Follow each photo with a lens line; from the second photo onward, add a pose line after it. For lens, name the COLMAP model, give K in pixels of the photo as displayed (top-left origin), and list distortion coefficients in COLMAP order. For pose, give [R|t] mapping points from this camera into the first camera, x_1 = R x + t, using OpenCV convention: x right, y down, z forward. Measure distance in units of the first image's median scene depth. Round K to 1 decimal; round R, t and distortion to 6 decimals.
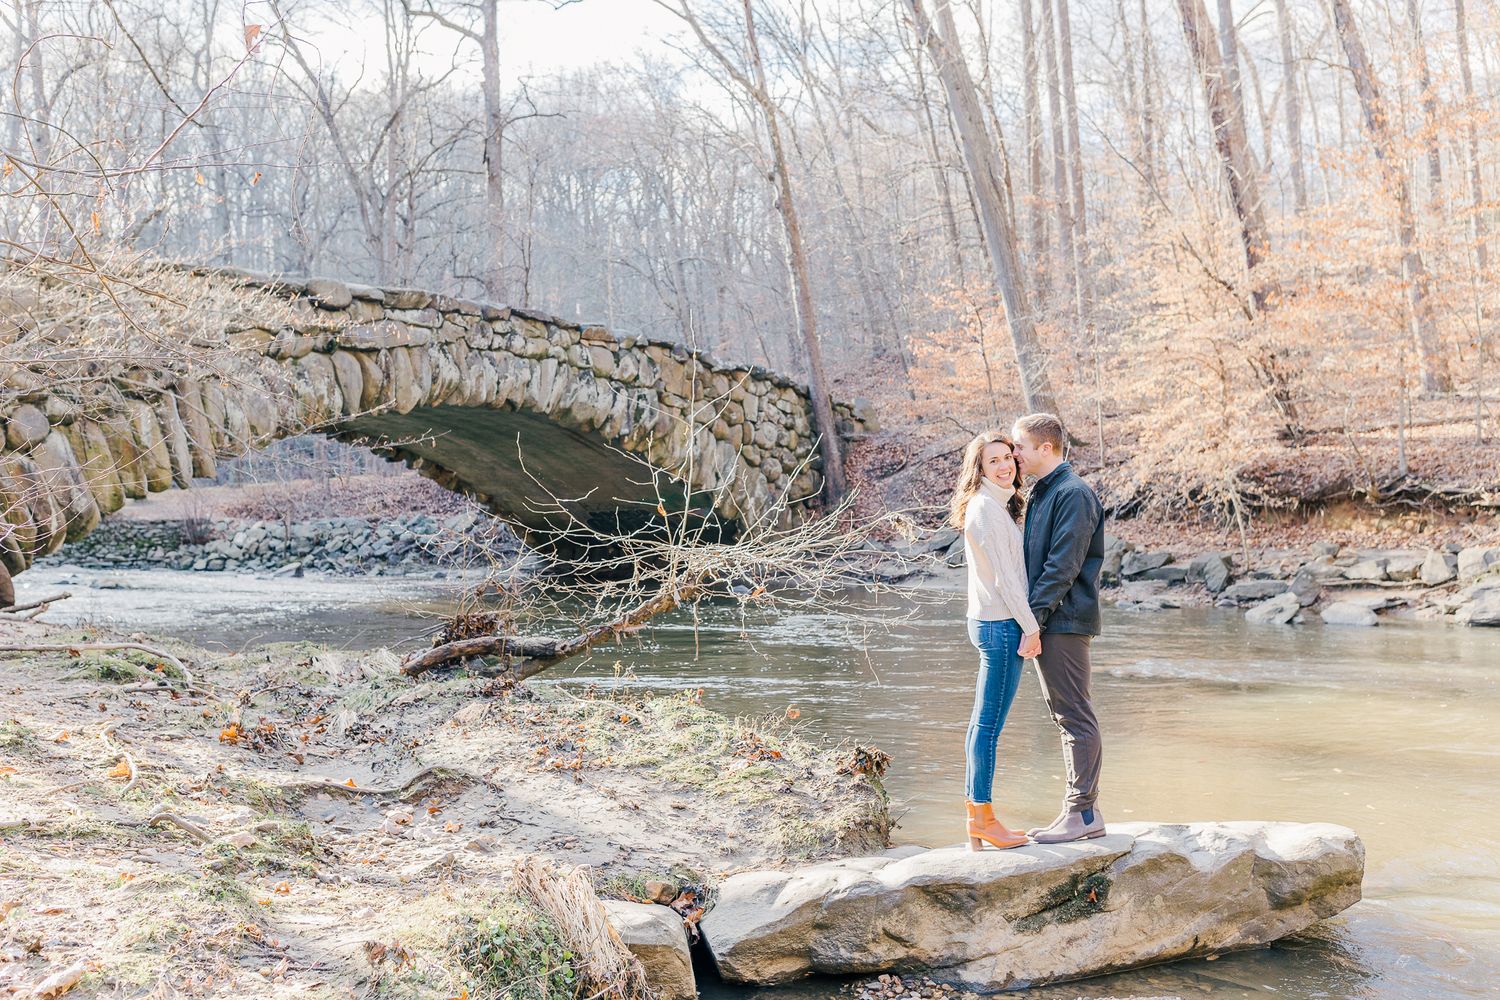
lens RADIAL K [[1561.2, 0, 706.7], [0, 1561.2, 497.9], [0, 0, 1]] dist [0.015784, 0.000000]
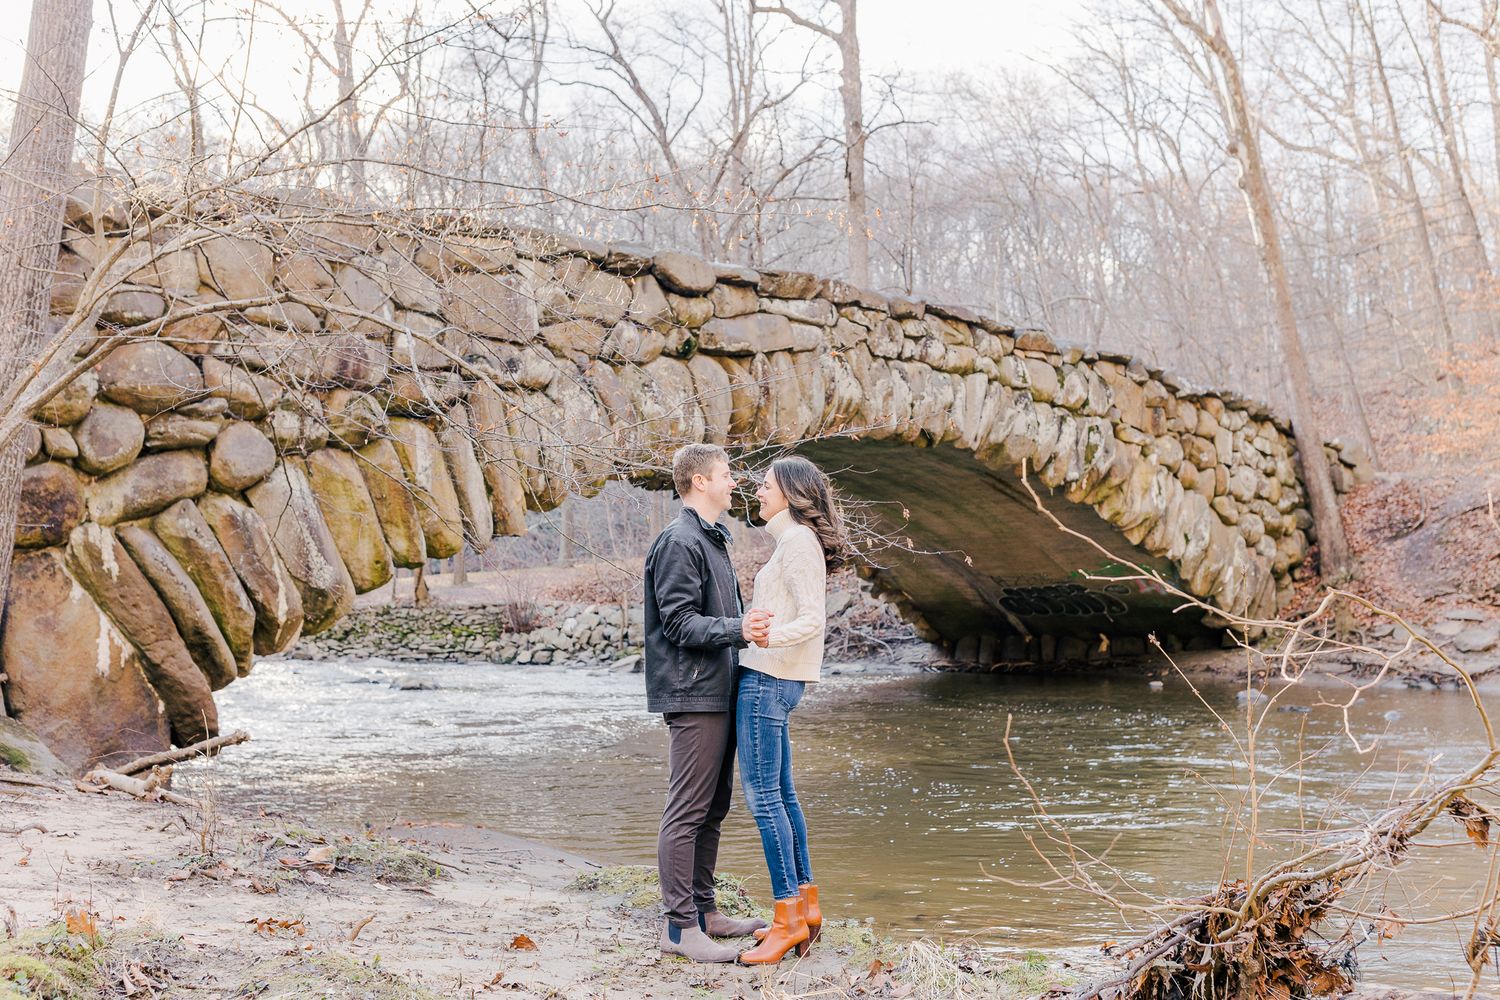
lens RADIAL K [[1826.9, 0, 758.0], [0, 1826.9, 491.7], [0, 0, 1]] dist [0.019054, 0.000000]
pose [[0.982284, -0.019934, -0.186336, -0.035612], [0.011390, 0.998839, -0.046809, 0.002924], [0.187053, 0.043858, 0.981370, 0.126480]]
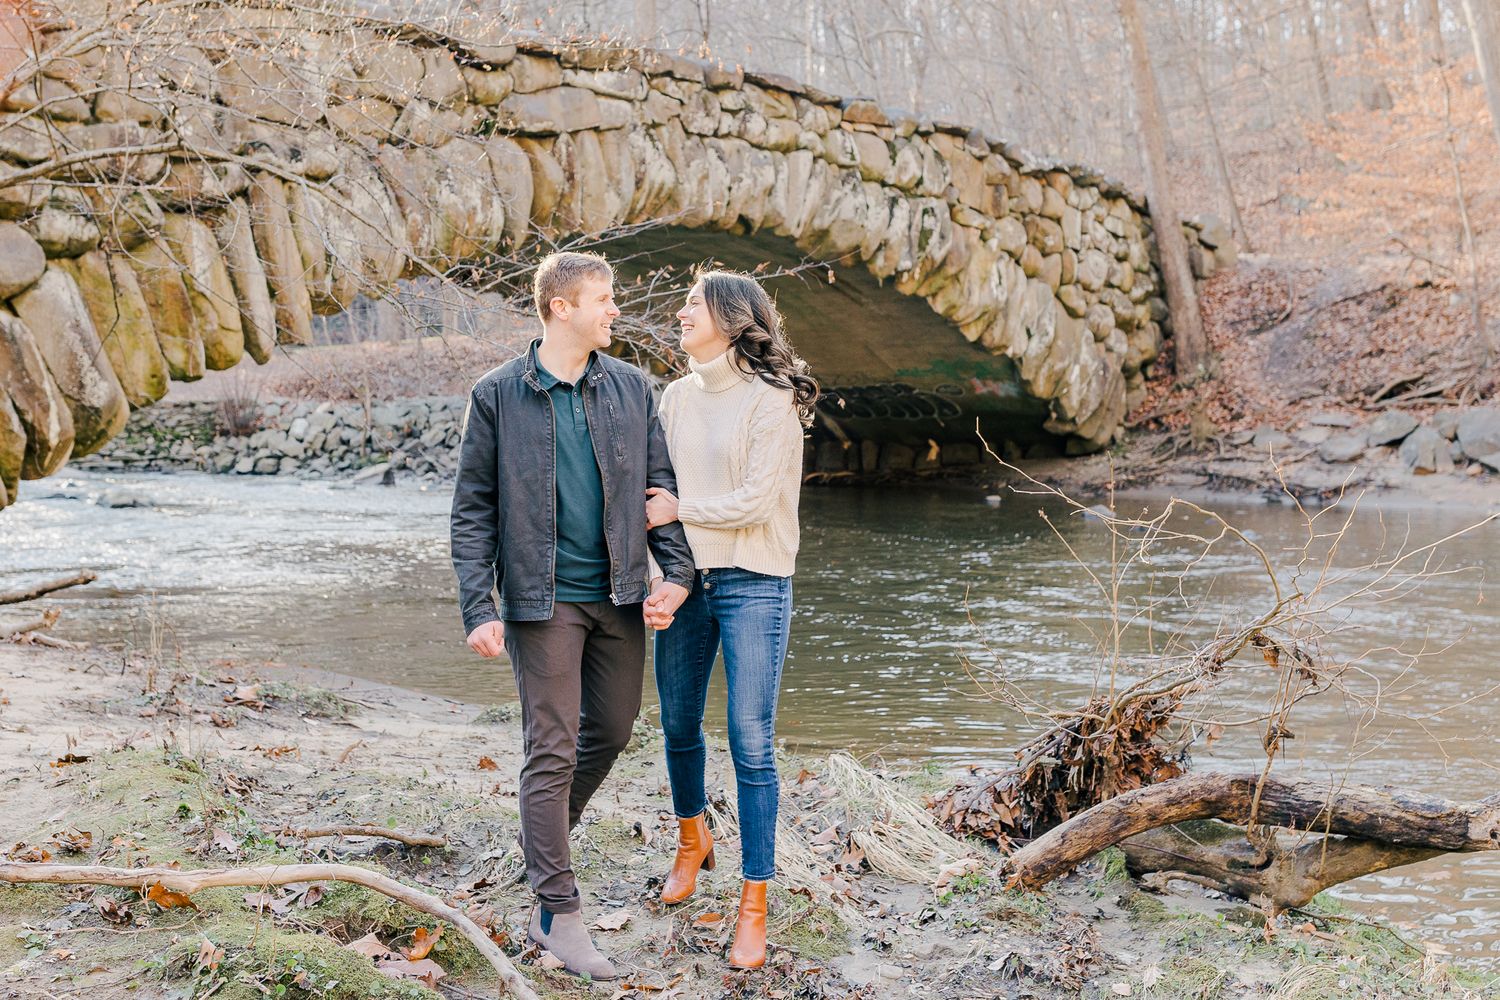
lens RADIAL K [[2190.8, 0, 755.5], [0, 2190.8, 372.1], [0, 0, 1]] dist [0.030626, 0.000000]
pose [[0.996773, -0.007848, -0.079883, -0.039348], [0.008160, 0.999960, 0.003577, -0.002046], [0.079852, -0.004218, 0.996798, 0.088658]]
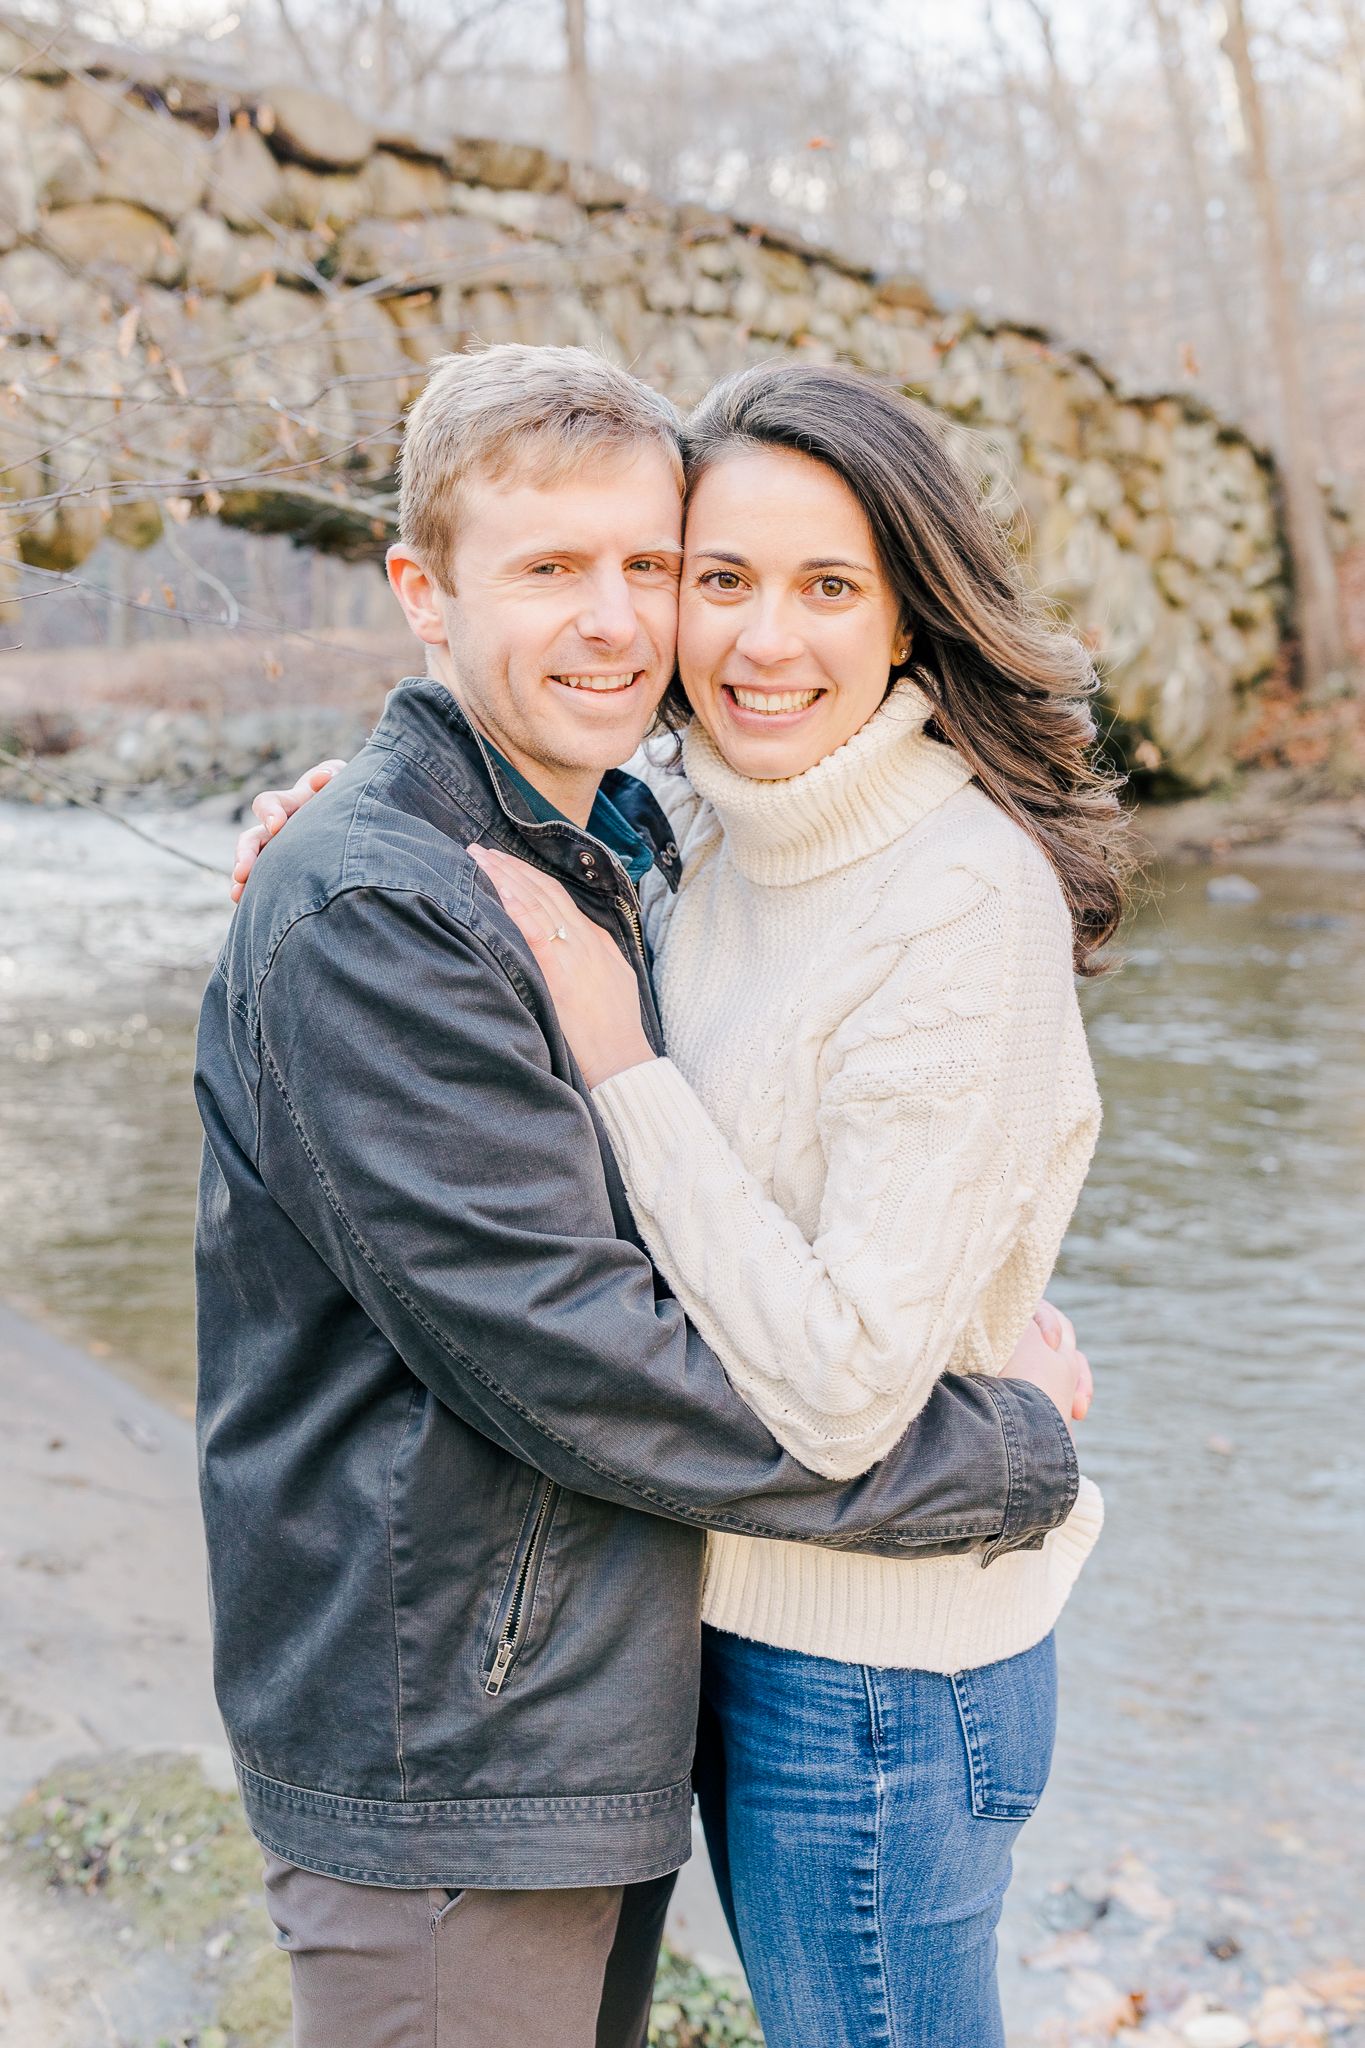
lens RADIAL K [[2710.5, 0, 644.7], [0, 2710.5, 1033.4], [0, 0, 1]] dist [0.011360, 0.000000]
pose [[0.994432, 0.016776, -0.104036, -0.054435], [-0.002876, 0.991200, 0.132339, -0.001372], [0.105341, -0.131303, 0.985730, 0.202066]]
